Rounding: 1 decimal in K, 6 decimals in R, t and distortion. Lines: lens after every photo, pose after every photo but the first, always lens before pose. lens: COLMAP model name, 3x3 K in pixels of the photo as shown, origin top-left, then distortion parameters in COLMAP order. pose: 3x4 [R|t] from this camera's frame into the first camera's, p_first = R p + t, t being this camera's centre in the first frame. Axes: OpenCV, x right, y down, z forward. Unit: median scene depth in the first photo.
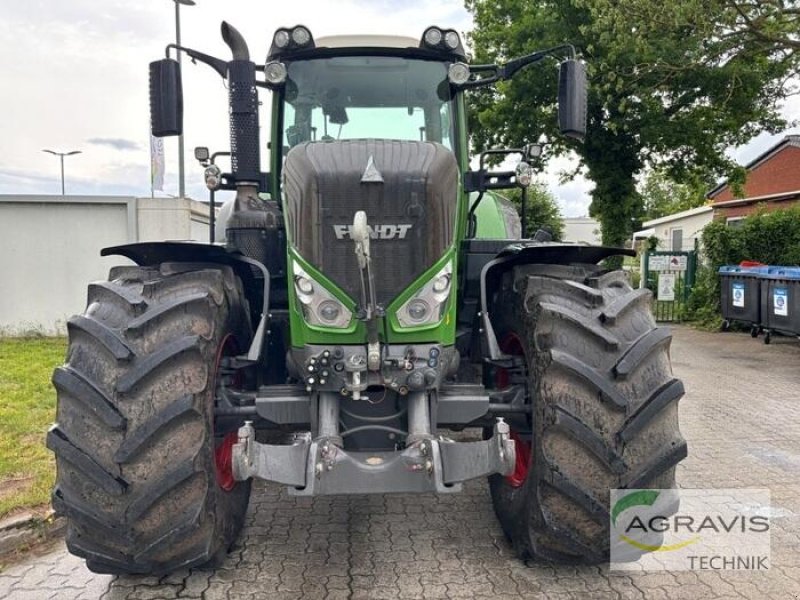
lens RADIAL K [[597.0, 0, 397.8], [0, 597.0, 309.2], [0, 0, 1]] dist [0.015472, -0.003651]
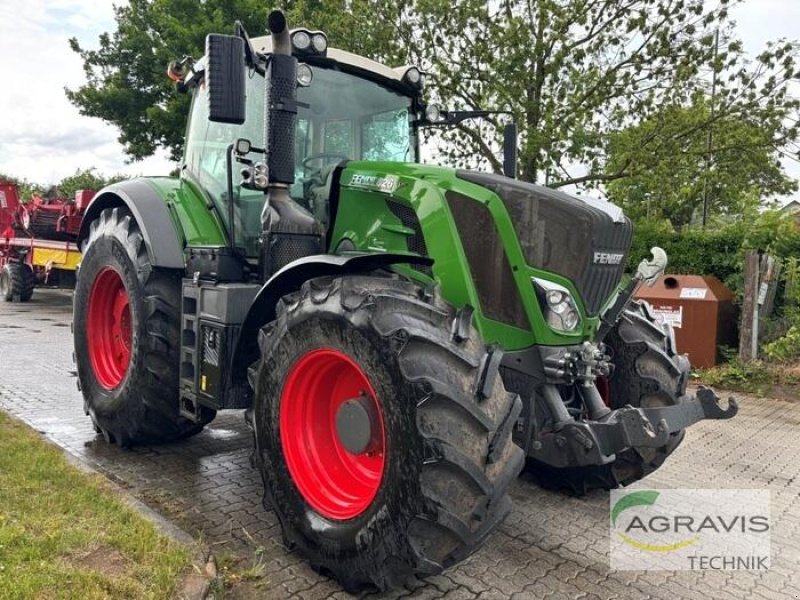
lens RADIAL K [[597.0, 0, 397.8], [0, 597.0, 309.2], [0, 0, 1]] dist [0.015472, -0.003651]
pose [[0.762129, -0.010662, 0.647337, -1.050930], [0.013110, 0.999914, 0.001035, -0.019419], [-0.647292, 0.007697, 0.762203, 0.235334]]
